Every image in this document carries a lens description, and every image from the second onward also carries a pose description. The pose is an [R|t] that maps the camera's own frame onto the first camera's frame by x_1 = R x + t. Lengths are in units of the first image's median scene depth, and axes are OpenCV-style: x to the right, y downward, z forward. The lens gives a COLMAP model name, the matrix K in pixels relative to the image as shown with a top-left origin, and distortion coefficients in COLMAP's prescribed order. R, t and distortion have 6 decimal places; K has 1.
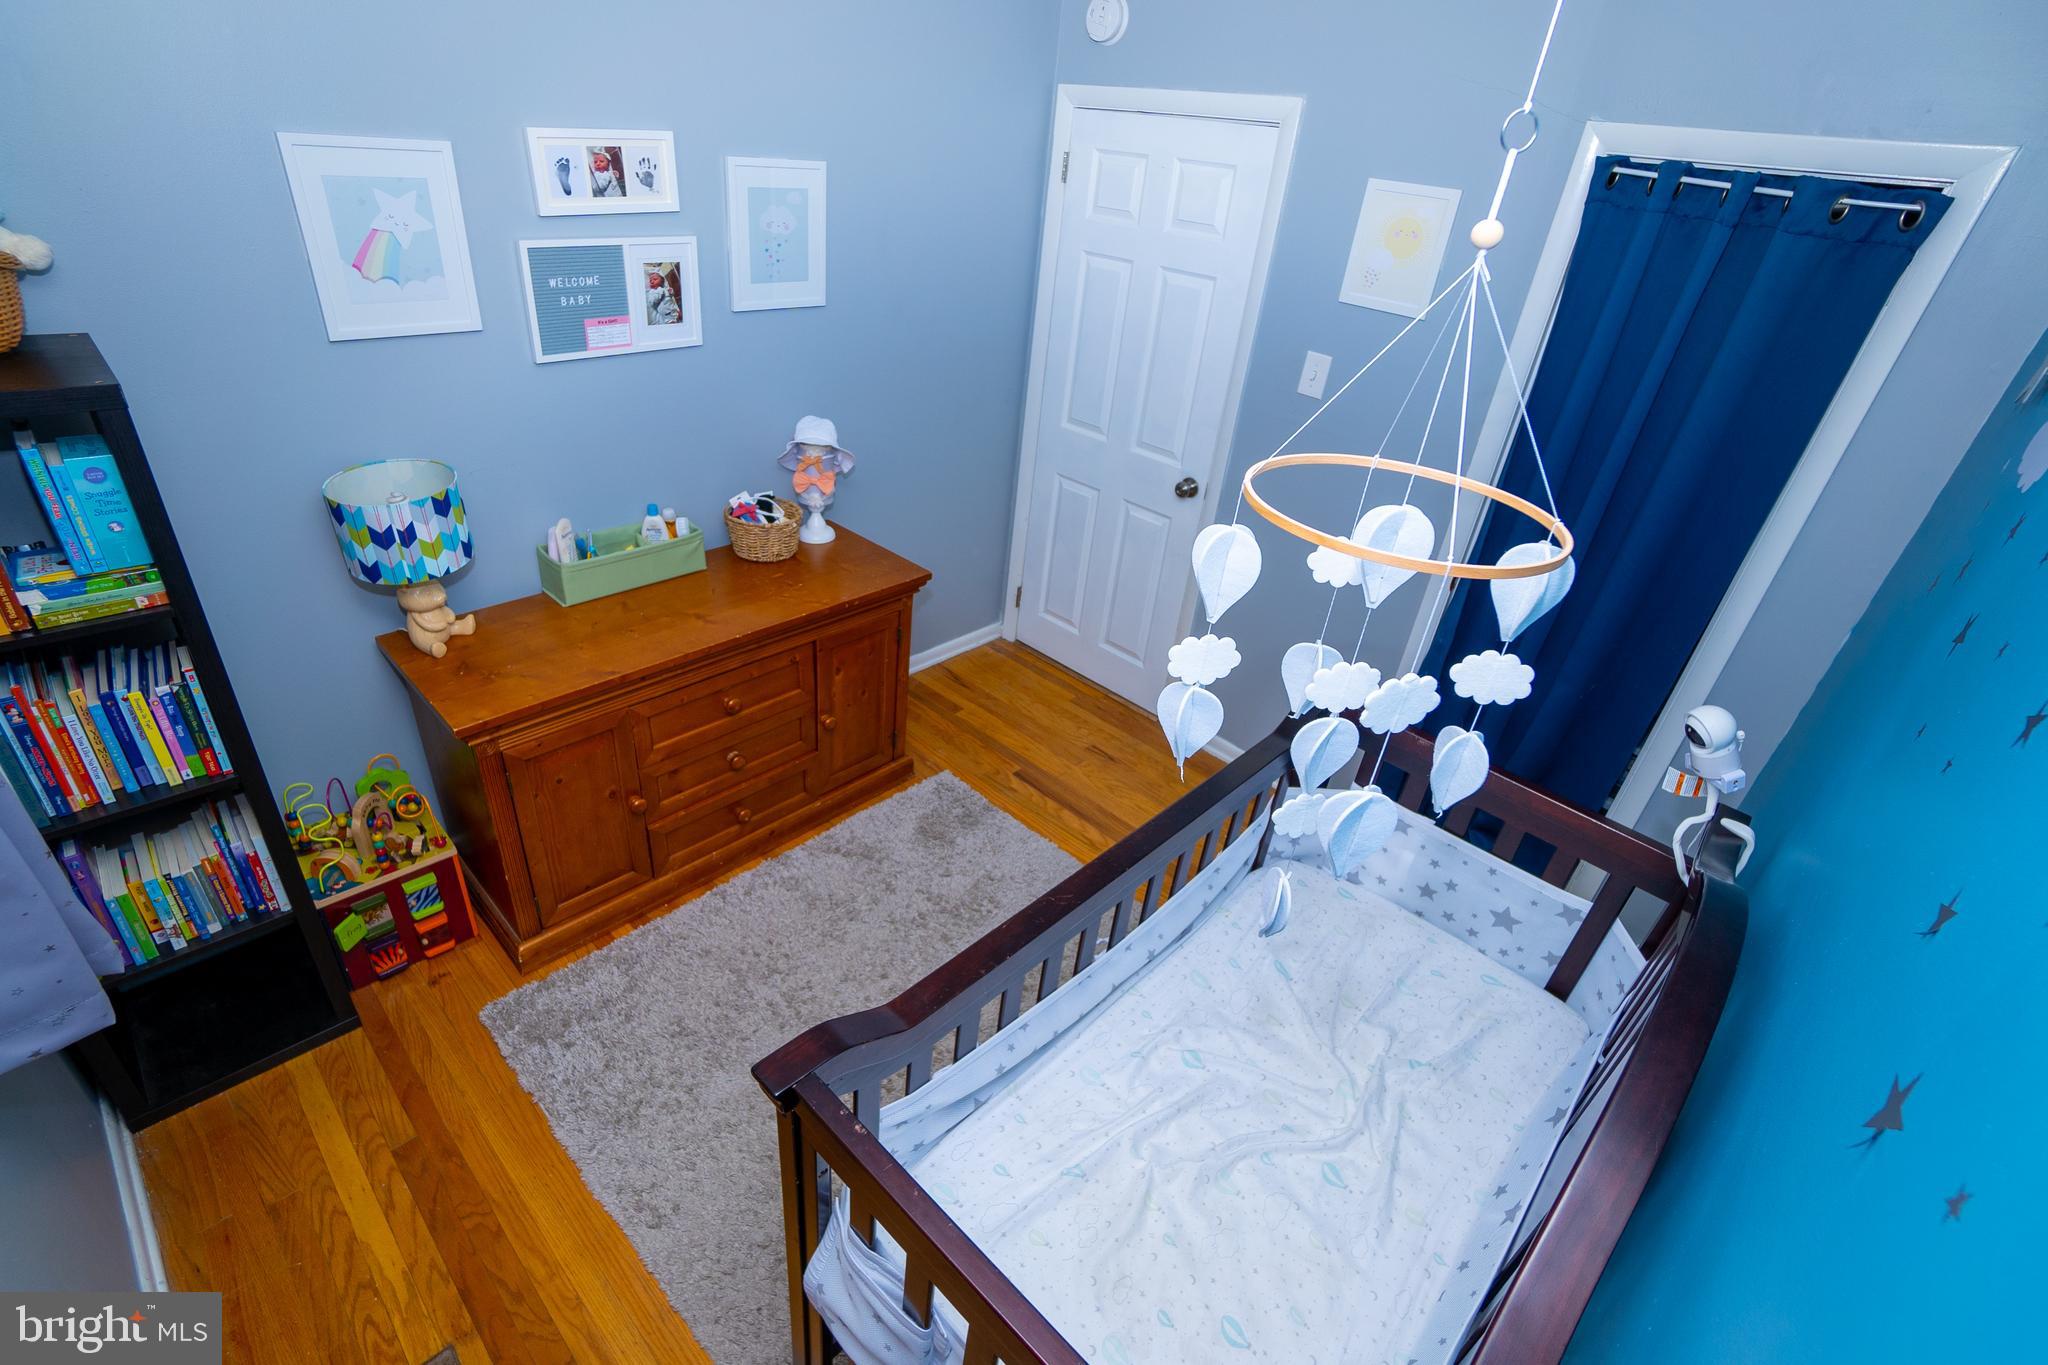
lens RADIAL K [[923.7, 0, 992.7], [0, 923.7, 681.1], [0, 0, 1]] dist [-0.065364, 0.030014]
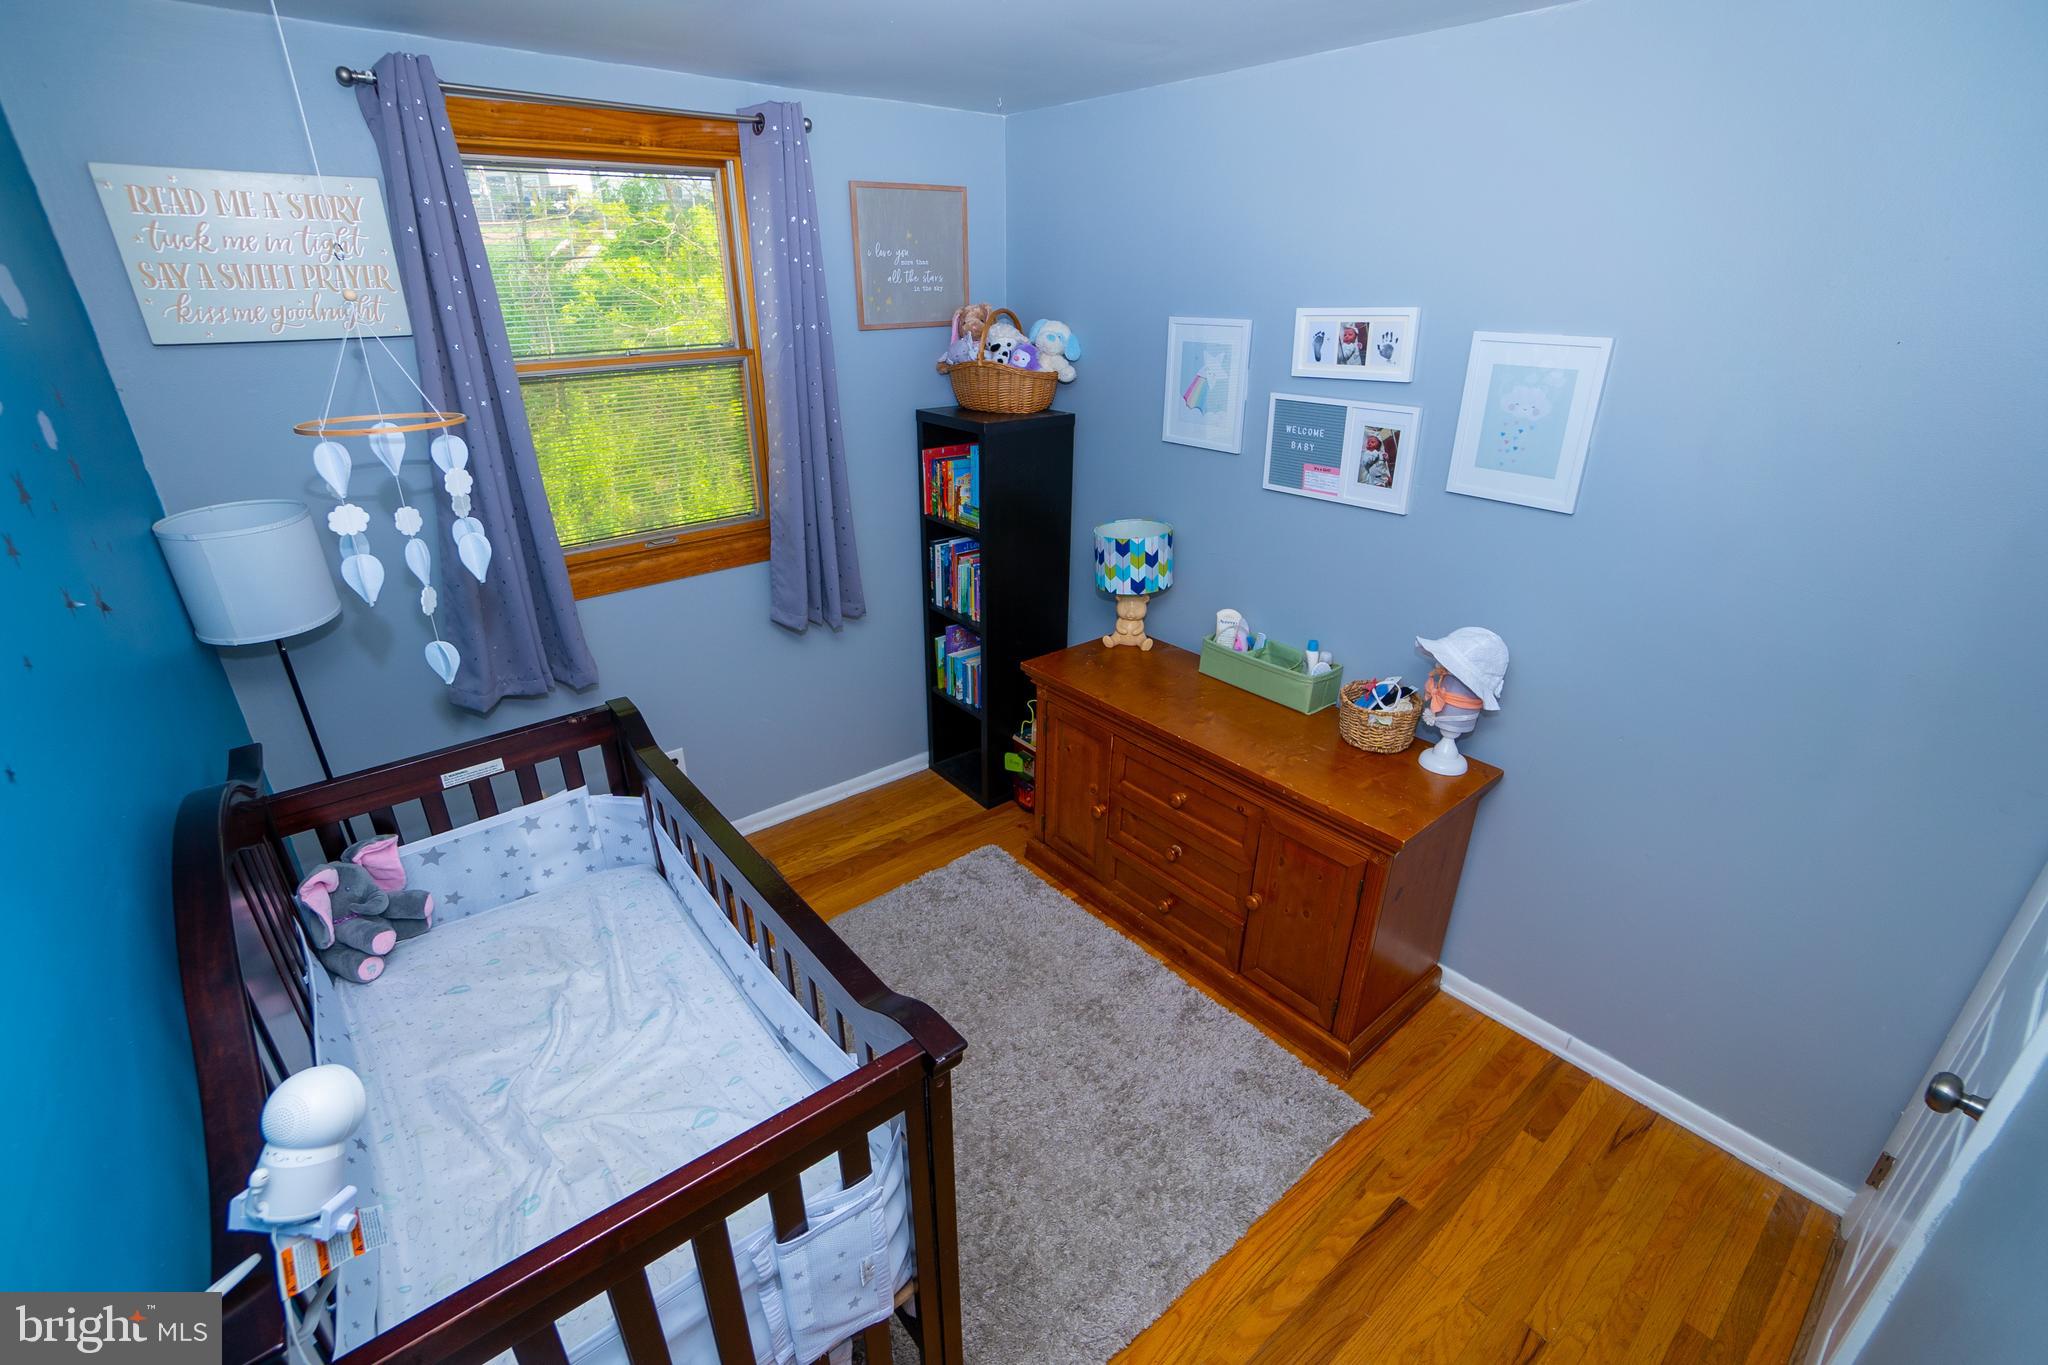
lens RADIAL K [[901.8, 0, 1019.7], [0, 901.8, 681.3], [0, 0, 1]] dist [-0.062440, 0.024329]
pose [[-0.110909, 0.318863, -0.941289, 0.755464], [-0.519660, 0.788732, 0.328413, -0.367751], [0.847144, 0.525575, 0.078223, 0.754301]]
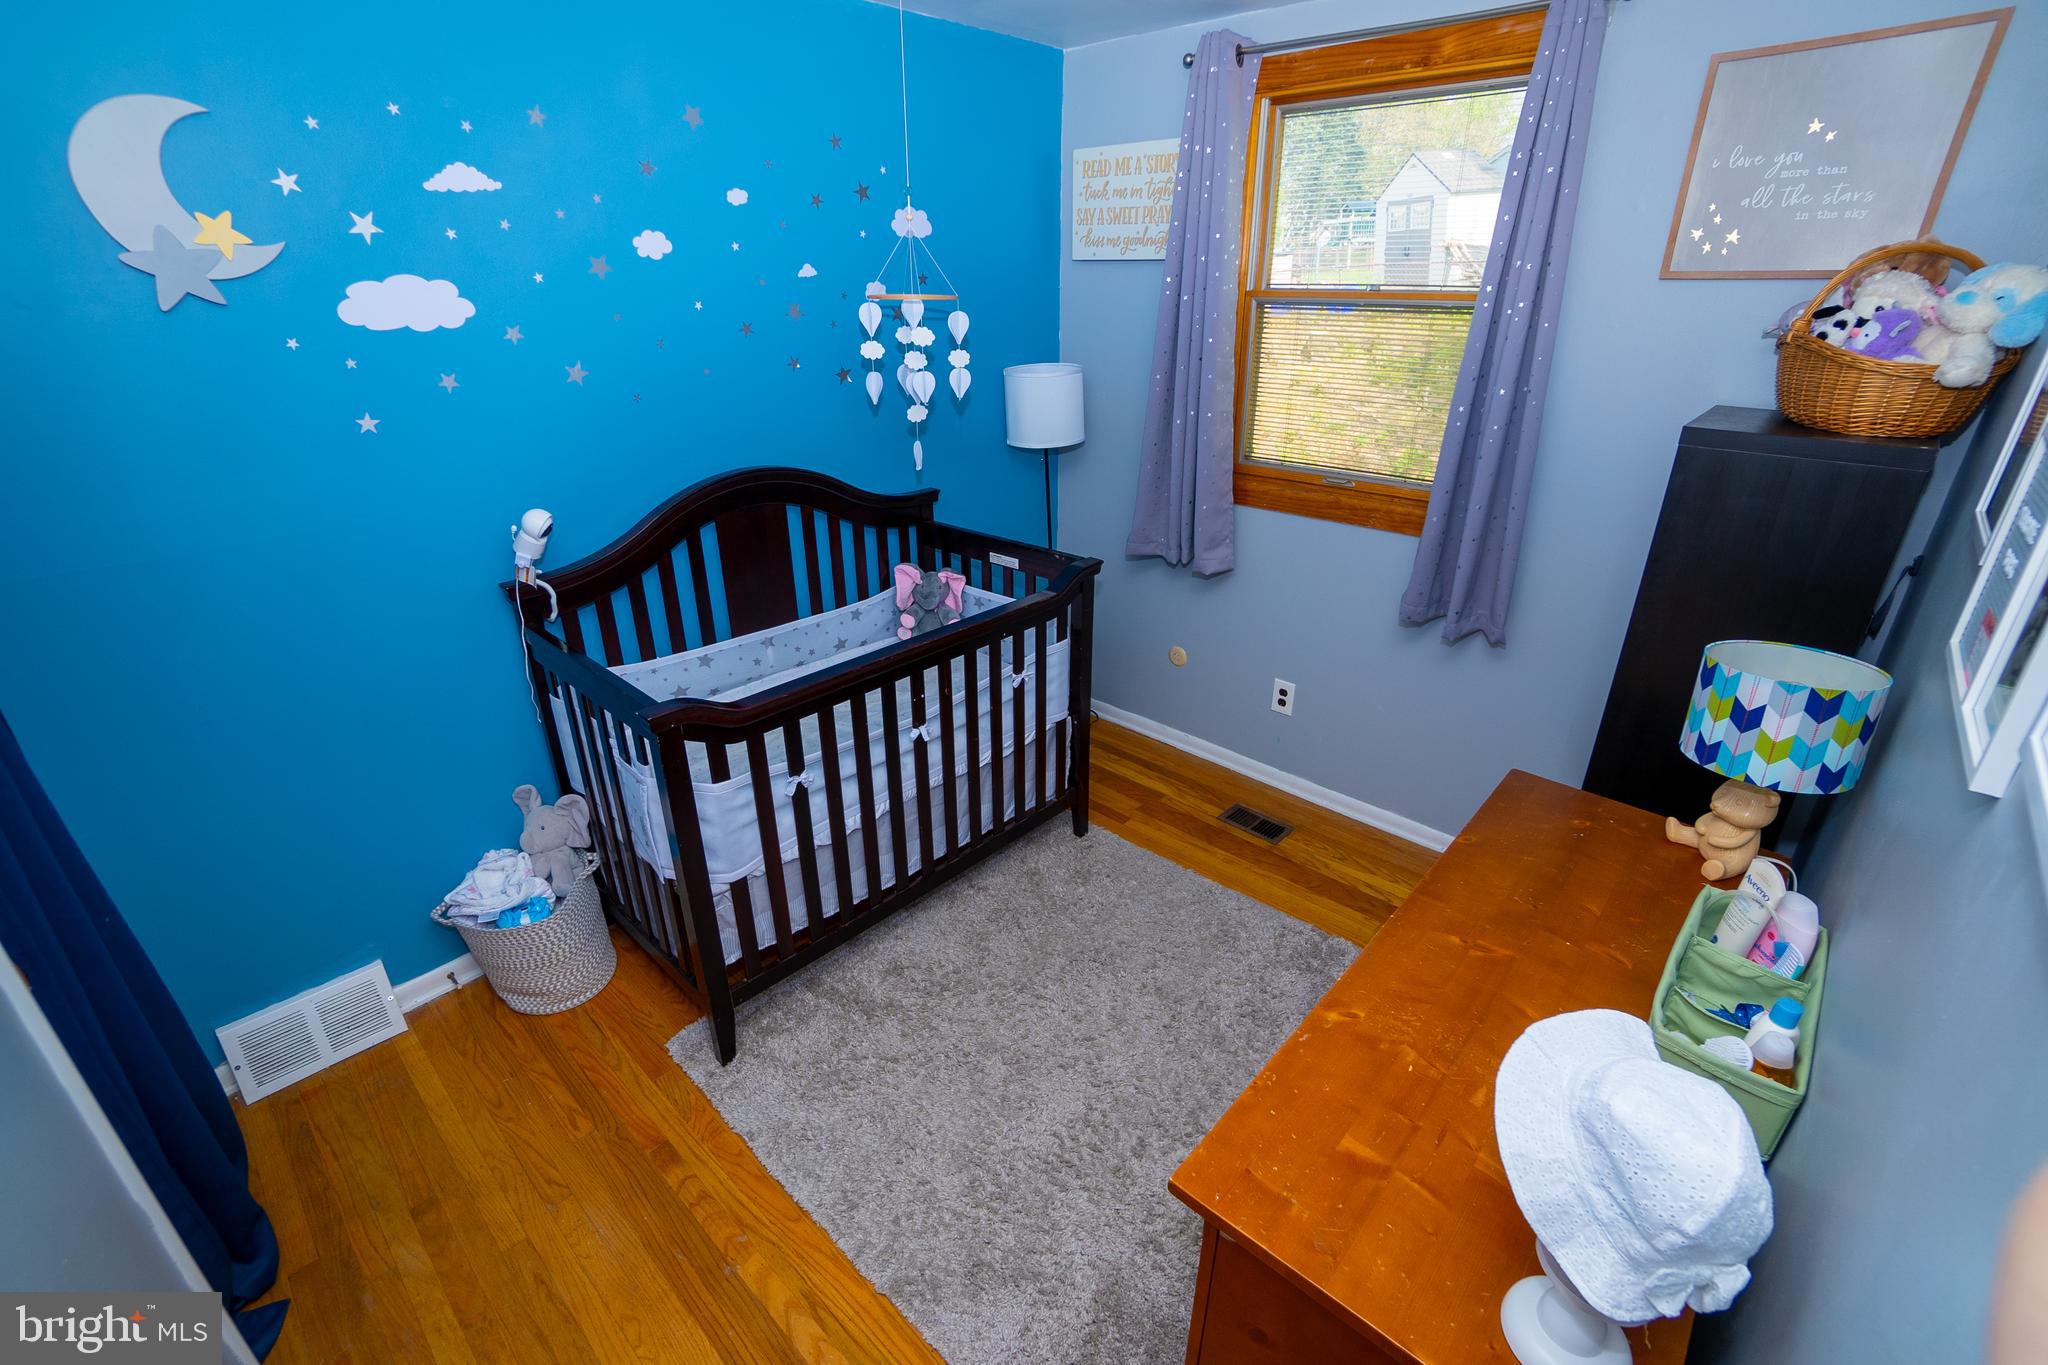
lens RADIAL K [[901.8, 0, 1019.7], [0, 901.8, 681.3], [0, 0, 1]] dist [-0.062440, 0.024329]
pose [[-0.996032, -0.064848, -0.060947, 0.031518], [-0.086918, 0.561837, 0.822669, -0.700743], [-0.019106, 0.824702, -0.565244, 1.301015]]
